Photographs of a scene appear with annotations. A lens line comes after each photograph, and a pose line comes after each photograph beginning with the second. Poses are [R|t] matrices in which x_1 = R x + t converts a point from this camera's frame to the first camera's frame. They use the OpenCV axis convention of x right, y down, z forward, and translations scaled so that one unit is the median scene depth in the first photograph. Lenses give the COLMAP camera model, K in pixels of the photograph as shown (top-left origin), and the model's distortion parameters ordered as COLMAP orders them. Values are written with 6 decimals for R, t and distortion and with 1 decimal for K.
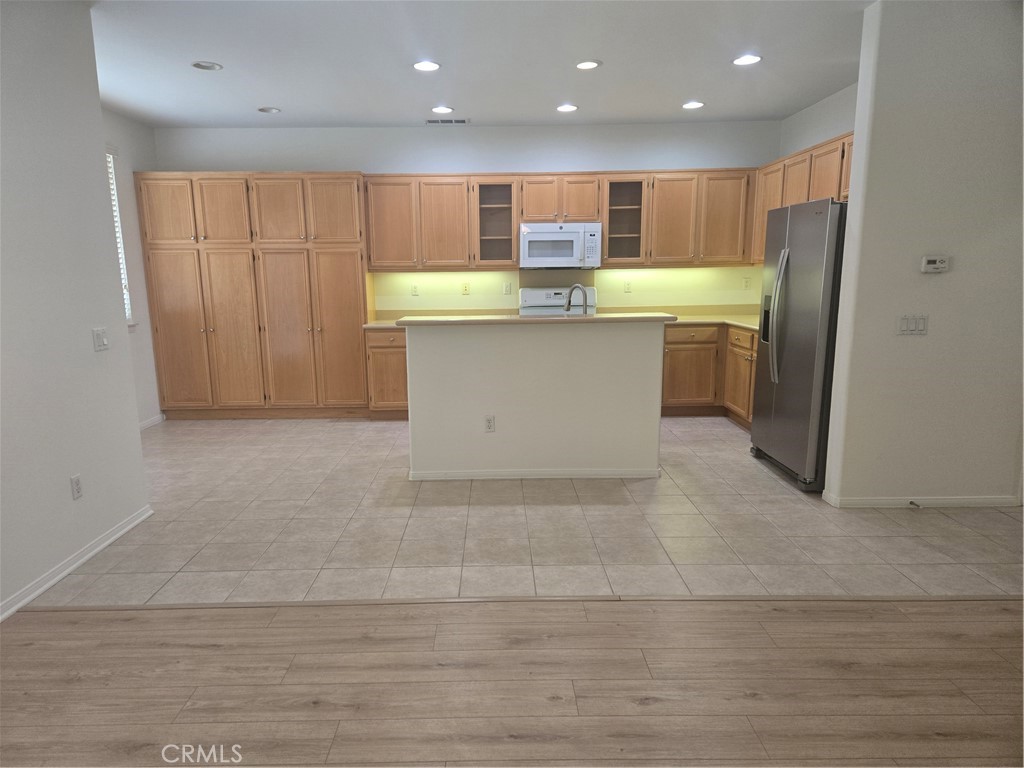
lens RADIAL K [[679.9, 0, 510.2], [0, 679.9, 387.5], [0, 0, 1]] dist [0.034280, -0.039229]
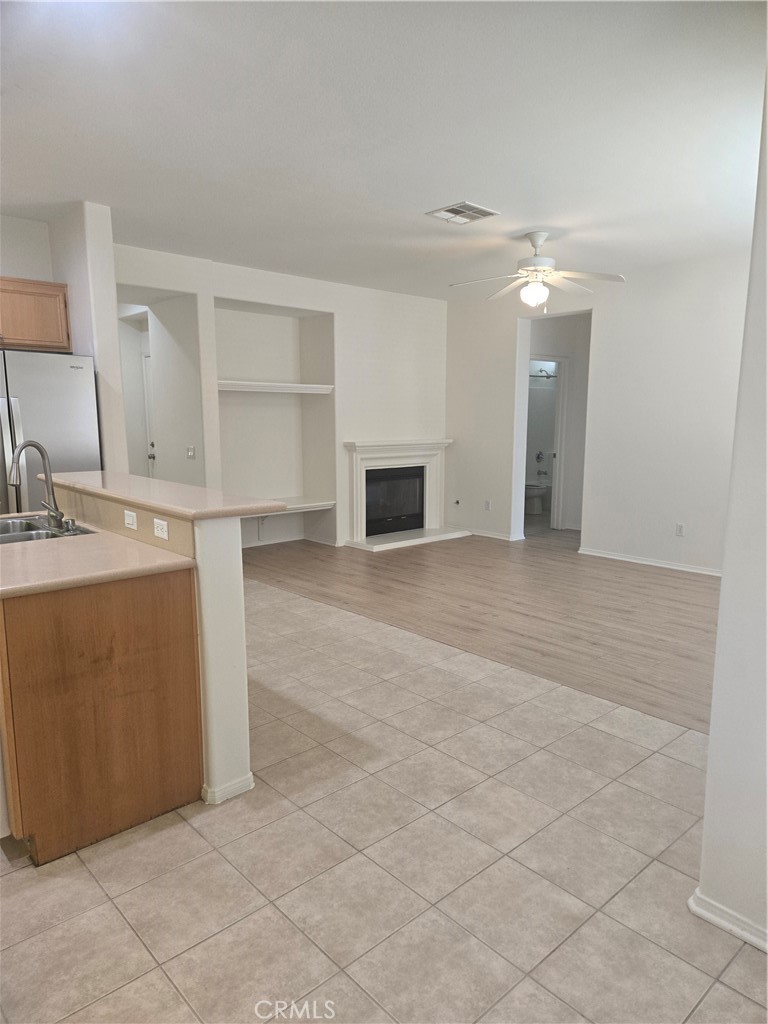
lens RADIAL K [[679.9, 0, 385.4], [0, 679.9, 514.1], [0, 0, 1]] dist [0.034280, -0.039229]
pose [[-0.650319, -0.103014, 0.752644, -0.931107], [0.139079, 0.957872, 0.251273, -0.314710], [-0.746821, 0.268085, -0.608596, 1.791232]]
